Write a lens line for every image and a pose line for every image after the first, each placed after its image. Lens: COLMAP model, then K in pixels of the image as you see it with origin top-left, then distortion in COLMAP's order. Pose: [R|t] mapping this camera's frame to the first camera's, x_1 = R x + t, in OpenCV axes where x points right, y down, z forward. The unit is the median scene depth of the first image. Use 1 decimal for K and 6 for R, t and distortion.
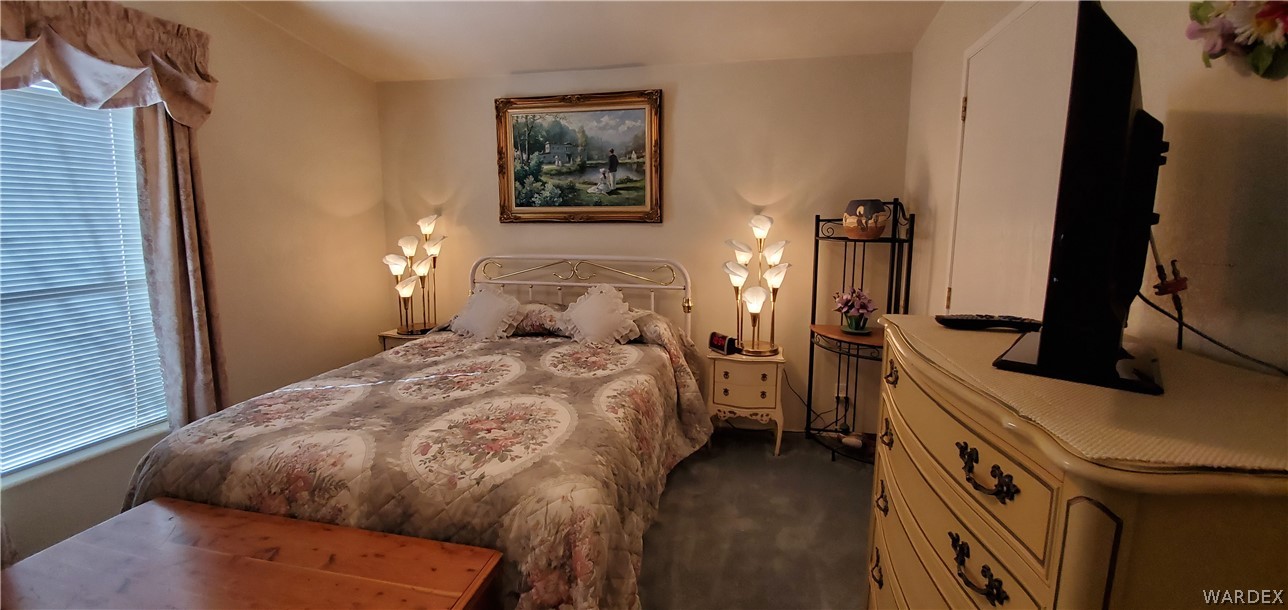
lens RADIAL K [[511.6, 0, 642.8], [0, 511.6, 290.9], [0, 0, 1]] dist [0.011216, -0.016931]
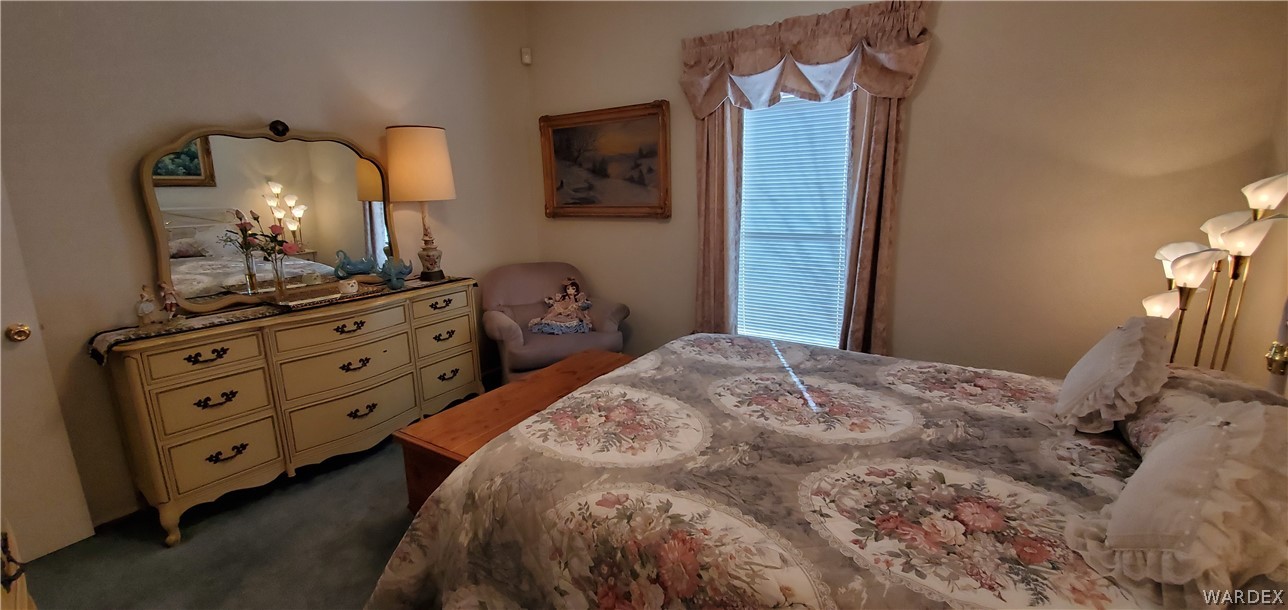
lens RADIAL K [[511.6, 0, 642.8], [0, 511.6, 290.9], [0, 0, 1]] dist [0.011216, -0.016931]
pose [[-0.355083, 0.184727, -0.916402, 0.406630], [-0.105209, 0.966157, 0.235523, -0.147390], [0.928896, 0.180044, -0.323631, 1.076093]]
